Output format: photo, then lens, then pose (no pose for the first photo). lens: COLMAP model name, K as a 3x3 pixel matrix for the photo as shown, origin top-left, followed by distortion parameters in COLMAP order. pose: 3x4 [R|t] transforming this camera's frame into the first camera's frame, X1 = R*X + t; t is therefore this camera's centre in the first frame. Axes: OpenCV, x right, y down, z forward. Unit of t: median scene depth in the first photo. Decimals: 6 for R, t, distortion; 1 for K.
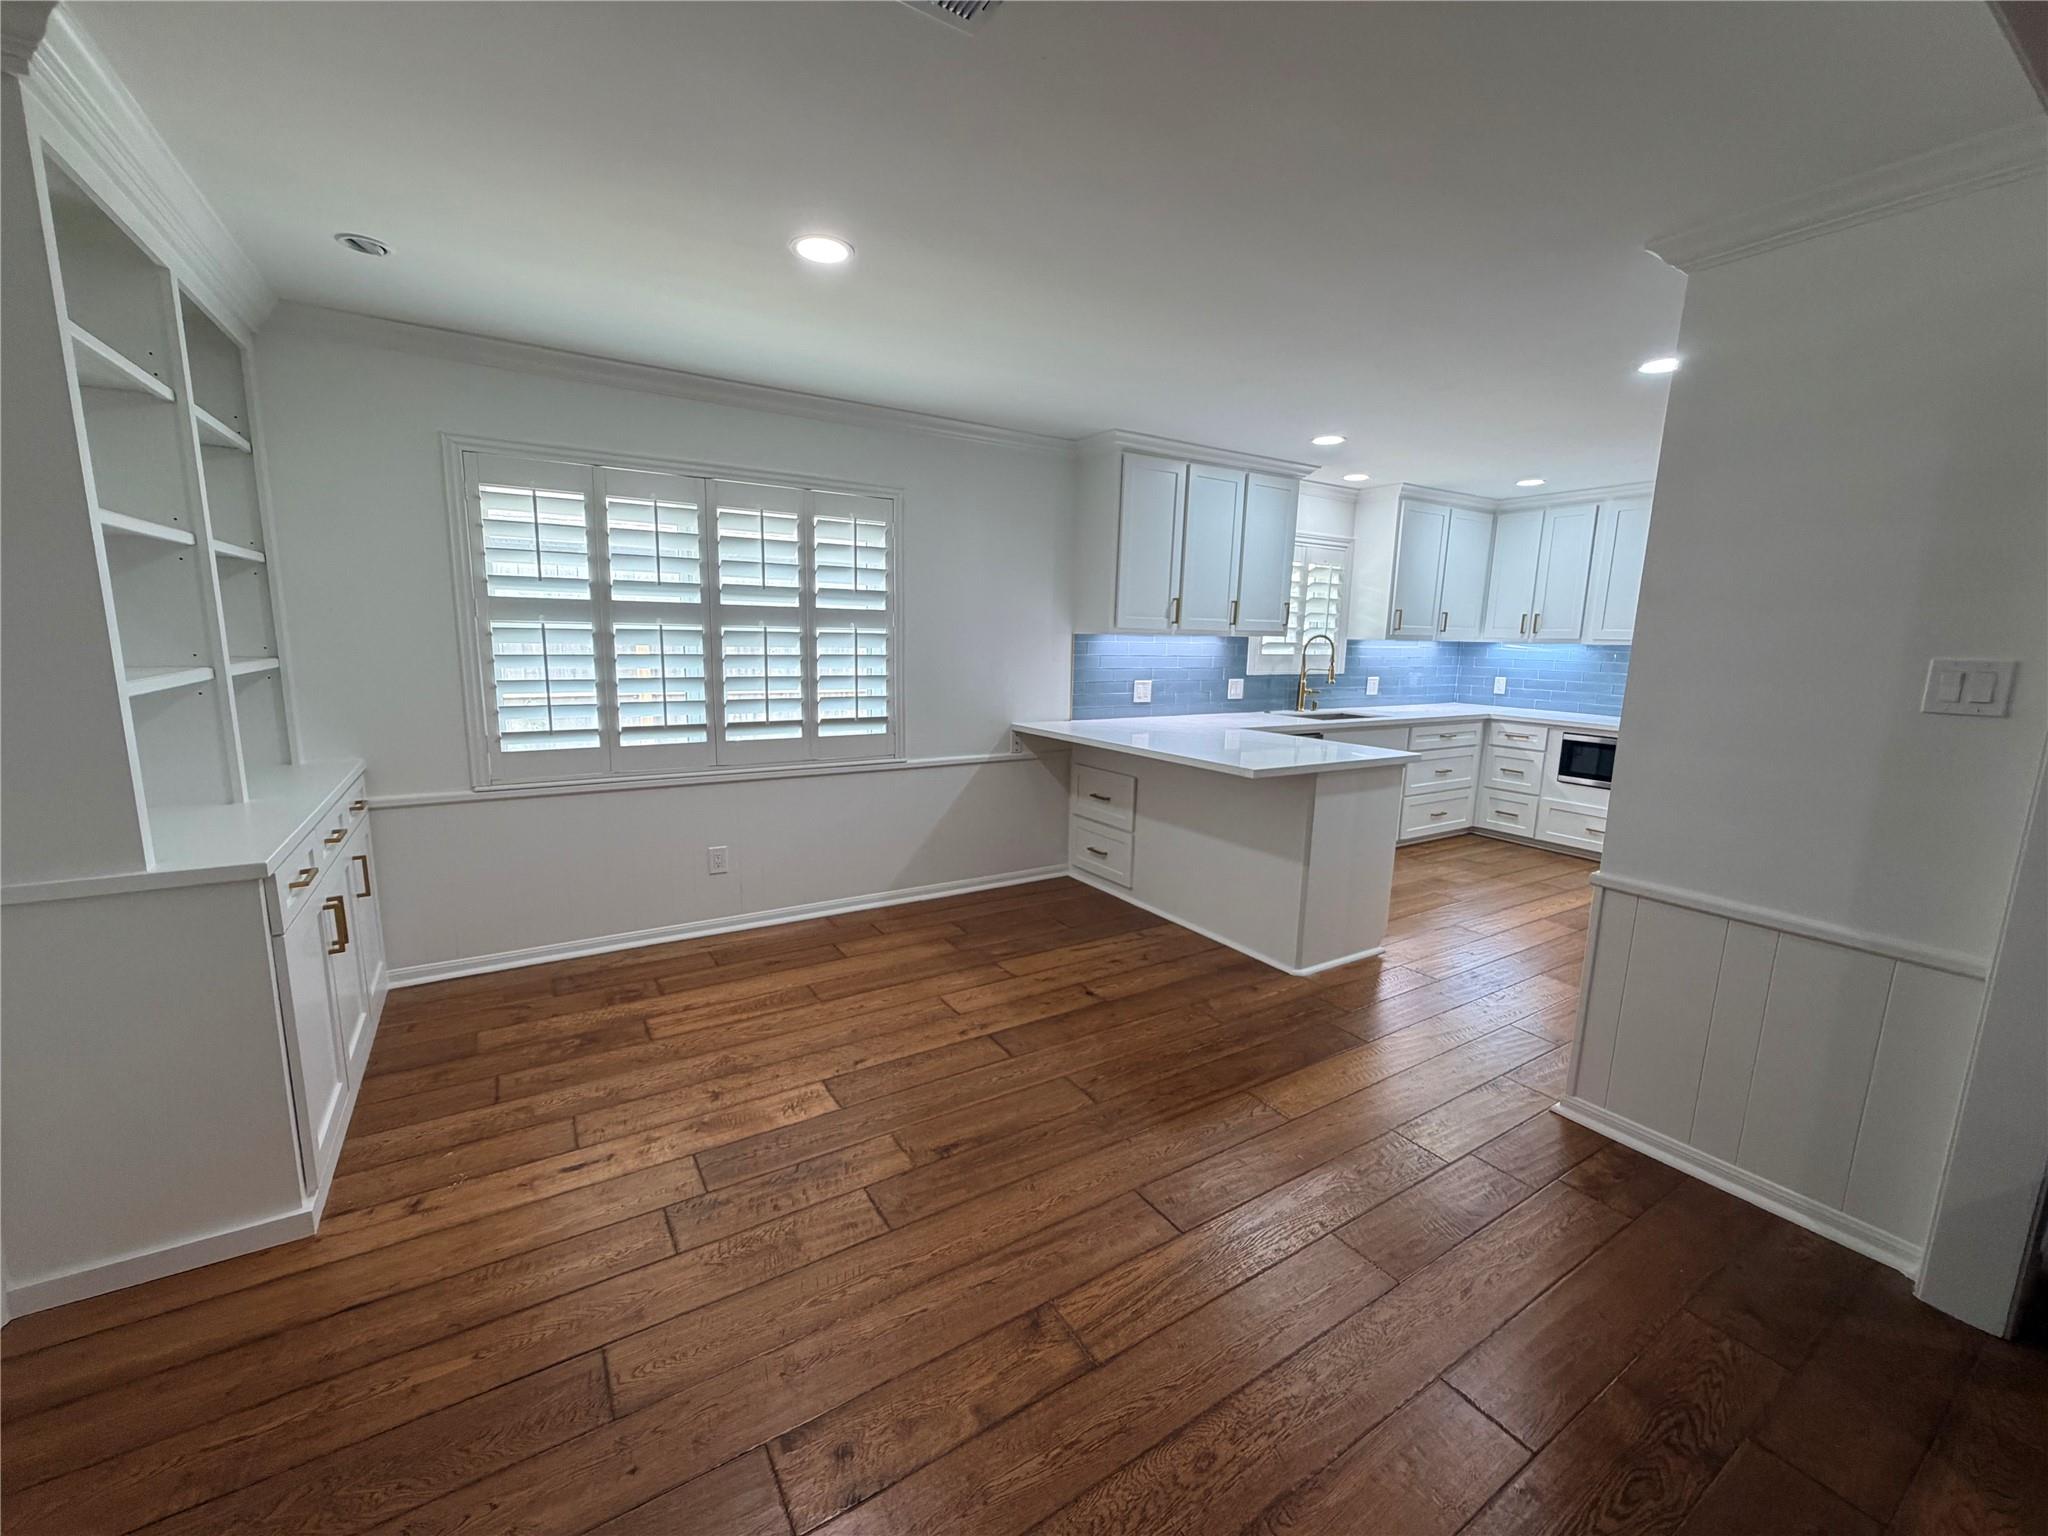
lens RADIAL K [[815.8, 0, 1021.2], [0, 815.8, 774.2], [0, 0, 1]] dist [-0.001992, -0.000156]
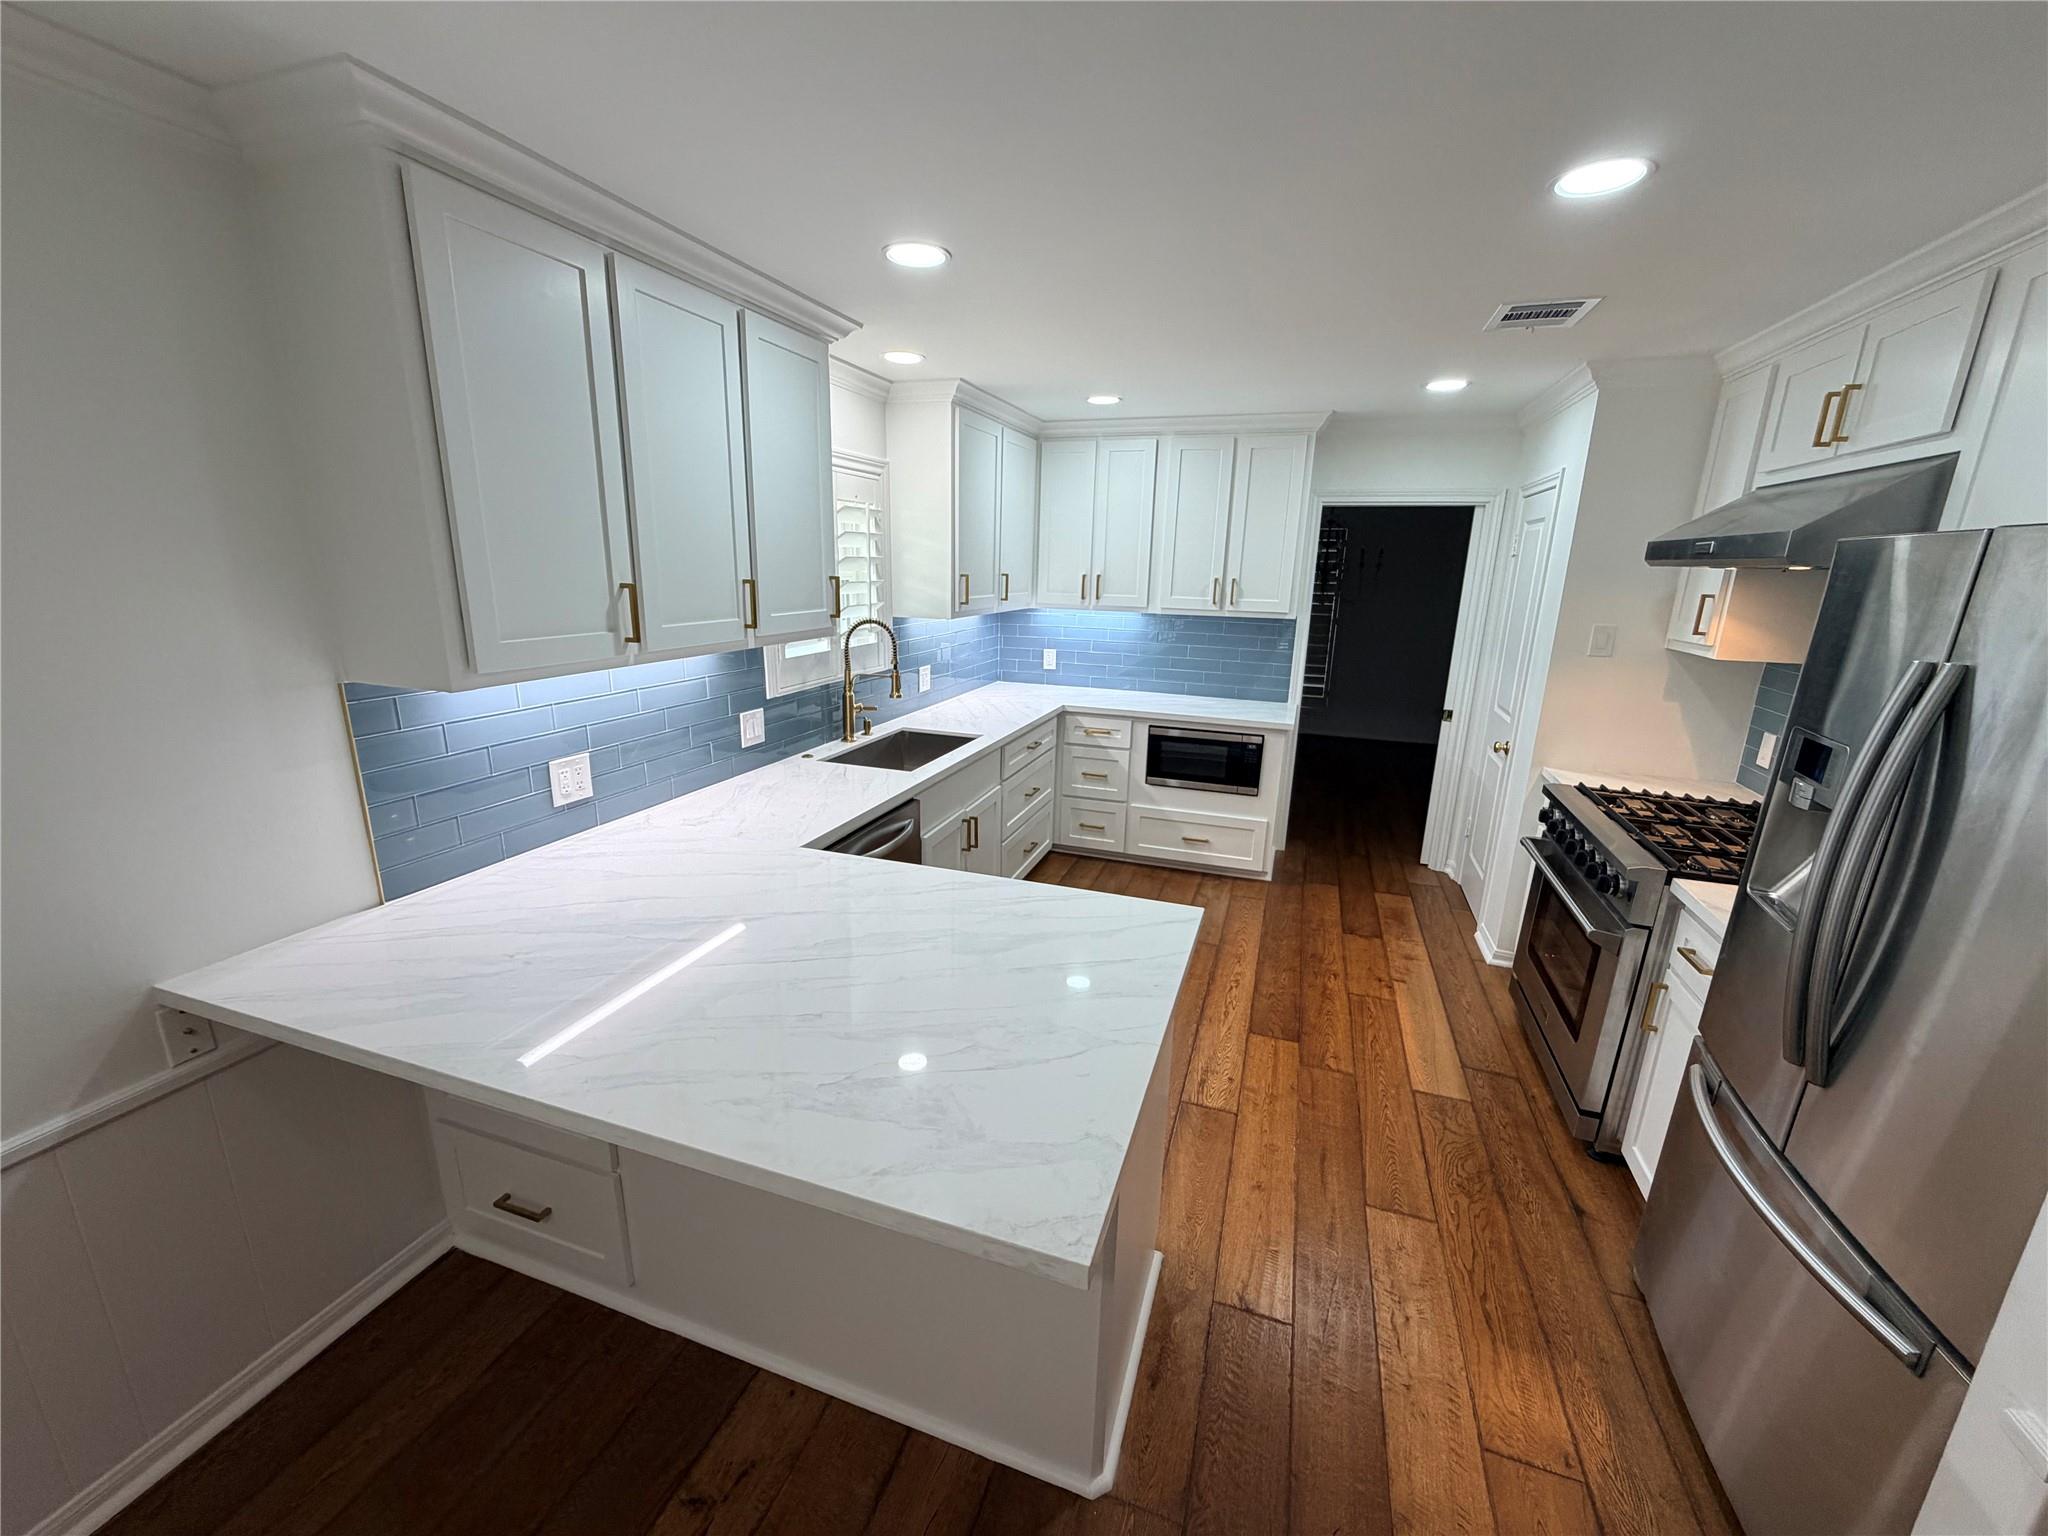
lens RADIAL K [[815.8, 0, 1021.2], [0, 815.8, 774.2], [0, 0, 1]] dist [-0.001992, -0.000156]
pose [[0.778783, -0.163070, 0.605727, 0.062636], [0.101308, 0.985640, 0.135096, -0.128233], [-0.619059, -0.043845, 0.784120, 0.441780]]
